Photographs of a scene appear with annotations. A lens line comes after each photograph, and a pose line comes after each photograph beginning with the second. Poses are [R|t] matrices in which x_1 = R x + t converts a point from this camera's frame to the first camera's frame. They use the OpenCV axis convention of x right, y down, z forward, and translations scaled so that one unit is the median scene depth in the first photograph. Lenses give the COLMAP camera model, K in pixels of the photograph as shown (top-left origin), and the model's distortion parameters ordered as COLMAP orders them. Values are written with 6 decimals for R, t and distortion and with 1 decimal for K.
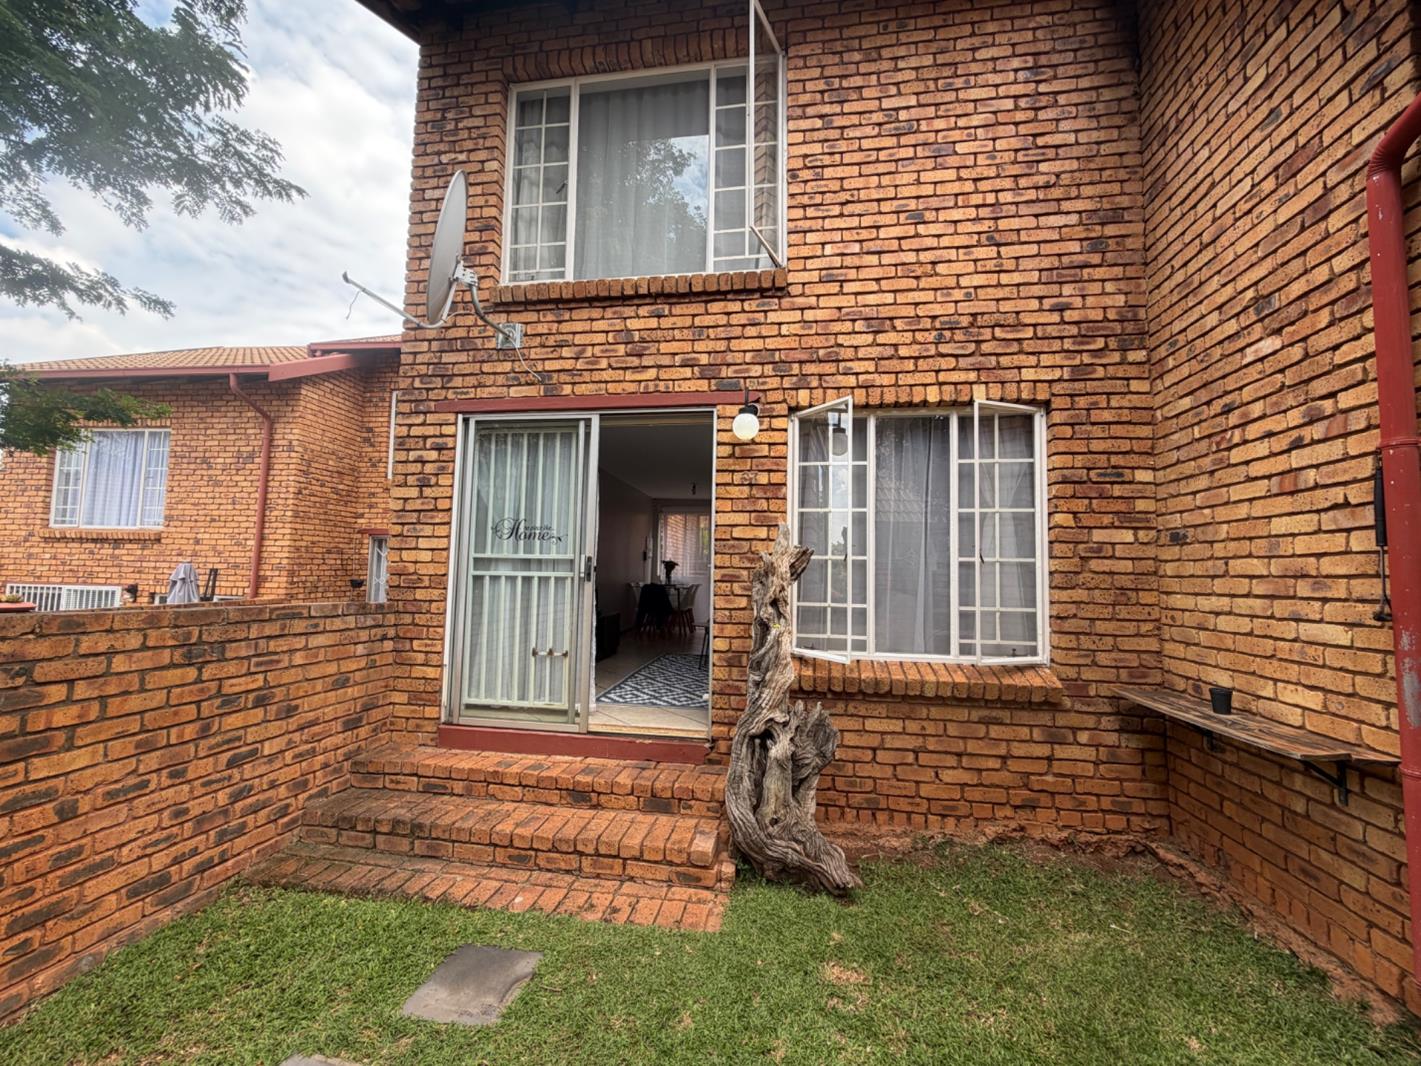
lens RADIAL K [[571.1, 0, 707.4], [0, 571.1, 531.0], [0, 0, 1]] dist [0.002899, -0.000026]
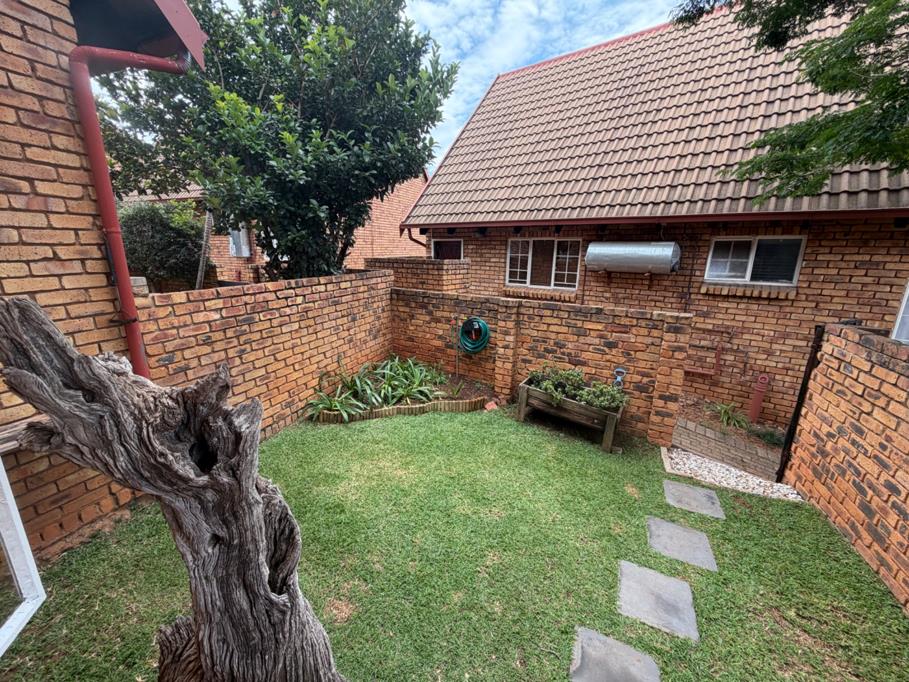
lens RADIAL K [[365.3, 0, 451.9], [0, 365.3, 341.6], [0, 0, 1]] dist [0.002899, -0.000026]
pose [[-0.976050, -0.082562, 0.201272, -0.104044], [-0.045270, 0.982016, 0.183289, -0.035076], [-0.212785, 0.169787, -0.962234, 1.102551]]
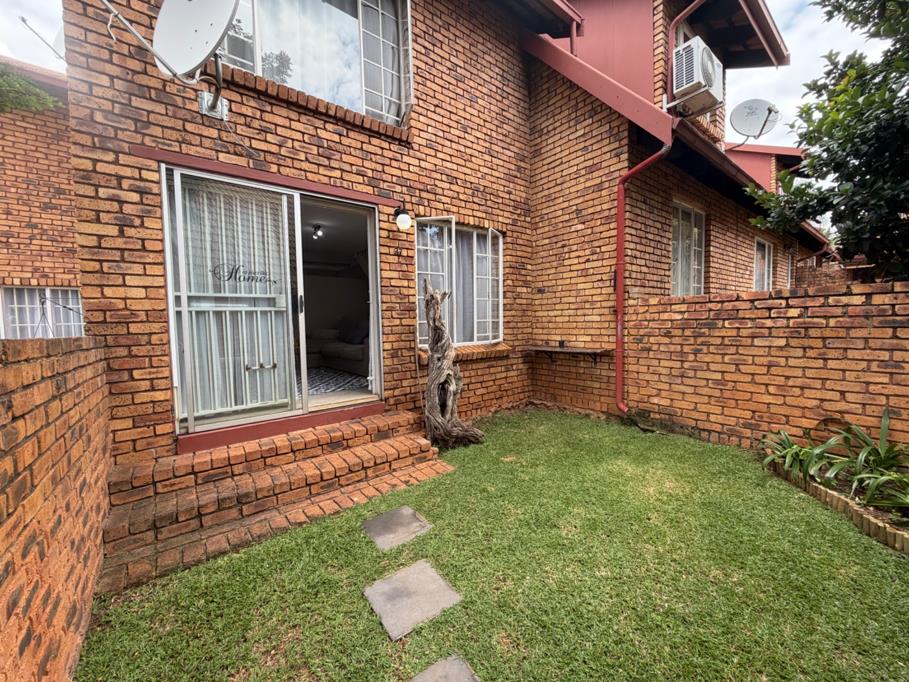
lens RADIAL K [[365.3, 0, 451.8], [0, 365.3, 340.5], [0, 0, 1]] dist [0.002899, -0.000026]
pose [[0.674041, -0.073794, 0.734999, -0.700809], [-0.020181, 0.992787, 0.118183, 0.045295], [-0.738418, -0.094493, 0.667690, 0.102989]]
